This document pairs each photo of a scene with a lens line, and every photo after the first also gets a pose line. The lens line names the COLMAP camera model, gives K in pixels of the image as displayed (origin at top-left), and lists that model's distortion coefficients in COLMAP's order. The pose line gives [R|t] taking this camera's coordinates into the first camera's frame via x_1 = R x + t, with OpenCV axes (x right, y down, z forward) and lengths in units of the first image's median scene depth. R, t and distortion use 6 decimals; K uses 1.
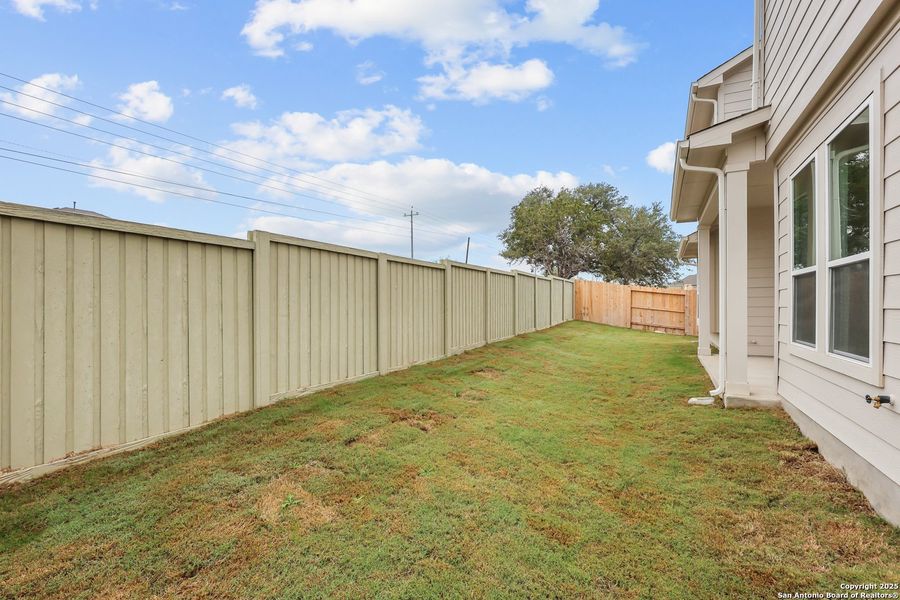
lens RADIAL K [[413.5, 0, 448.8], [0, 413.5, 304.0], [0, 0, 1]] dist [-0.013183, -0.000680]
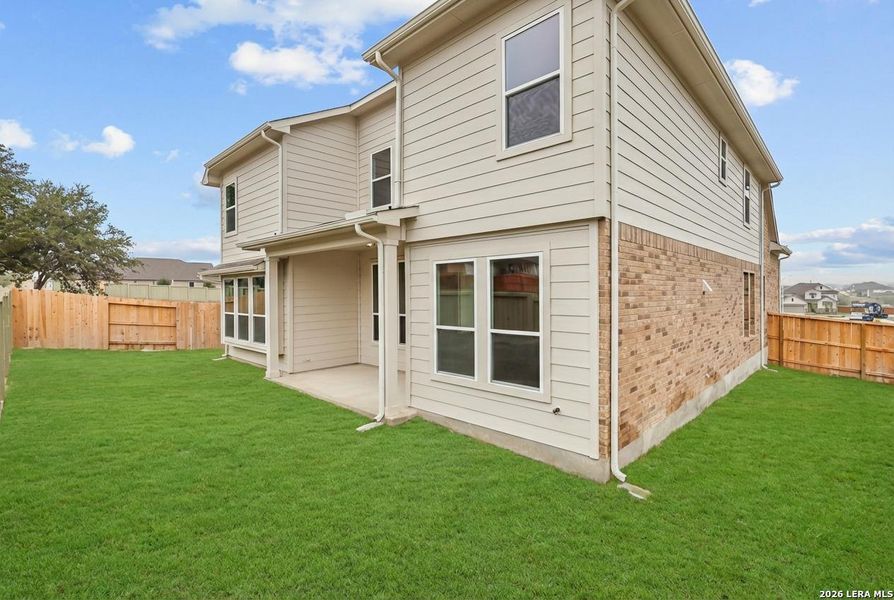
lens RADIAL K [[408.7, 0, 445.9], [0, 408.7, 295.1], [0, 0, 1]] dist [-0.000657, 0.000022]
pose [[0.292047, -0.004464, 0.956394, -0.139728], [0.007029, 0.999972, 0.002522, -0.047295], [-0.956378, 0.005986, 0.292070, 0.130293]]
